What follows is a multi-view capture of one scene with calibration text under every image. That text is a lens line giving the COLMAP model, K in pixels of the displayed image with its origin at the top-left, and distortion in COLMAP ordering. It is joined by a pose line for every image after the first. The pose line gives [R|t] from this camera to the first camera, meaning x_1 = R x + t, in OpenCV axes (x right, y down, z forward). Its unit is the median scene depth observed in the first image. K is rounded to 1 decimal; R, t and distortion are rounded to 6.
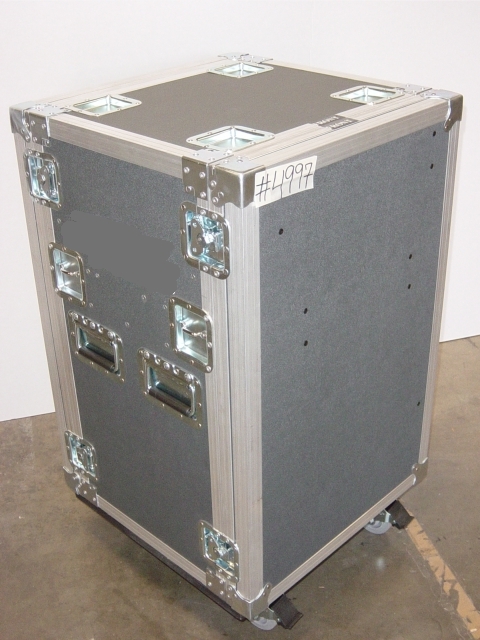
lens RADIAL K [[889.7, 0, 240.0], [0, 889.7, 320.0], [0, 0, 1]] dist [-0.114681, 0.013403]
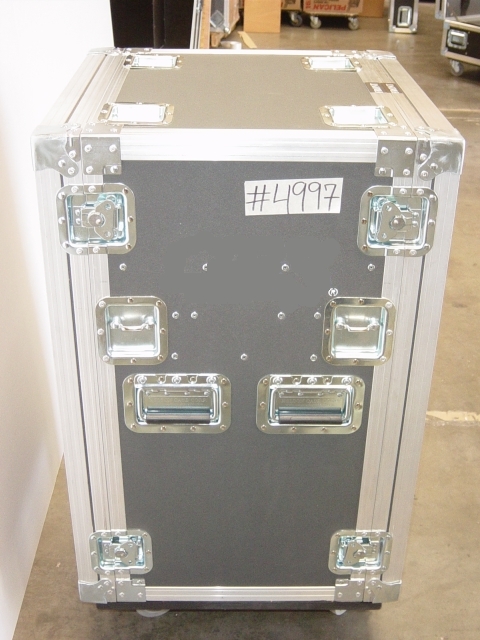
lens RADIAL K [[889.7, 0, 240.0], [0, 889.7, 320.0], [0, 0, 1]] dist [-0.114681, 0.013403]
pose [[0.691191, -0.321079, 0.647428, -0.675739], [0.312873, 0.940520, 0.132410, -0.143200], [-0.651433, 0.111042, 0.750536, 0.360399]]
